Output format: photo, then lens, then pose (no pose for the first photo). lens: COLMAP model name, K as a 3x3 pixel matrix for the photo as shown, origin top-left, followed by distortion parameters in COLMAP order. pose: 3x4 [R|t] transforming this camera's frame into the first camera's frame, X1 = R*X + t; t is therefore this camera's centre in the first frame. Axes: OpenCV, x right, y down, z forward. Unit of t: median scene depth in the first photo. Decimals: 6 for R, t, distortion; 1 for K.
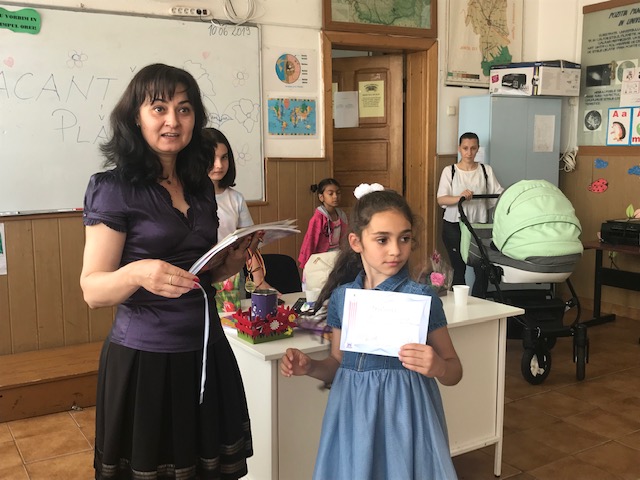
lens RADIAL K [[691.6, 0, 312.2], [0, 691.6, 241.2], [0, 0, 1]] dist [0.016465, -0.028309]
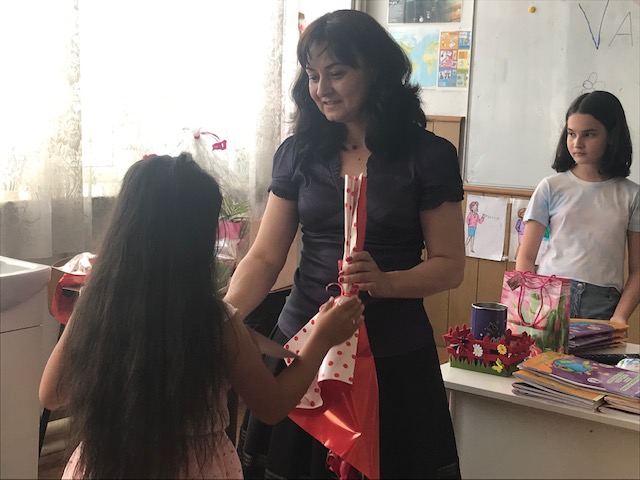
lens RADIAL K [[1097.6, 0, 320.0], [0, 1097.6, 240.0], [0, 0, 1]] dist [0.130637, -0.116376]
pose [[0.391743, 0.144105, -0.908720, 0.421286], [-0.167448, 0.982331, 0.083593, -0.029843], [0.904709, 0.119416, 0.408951, 0.155065]]
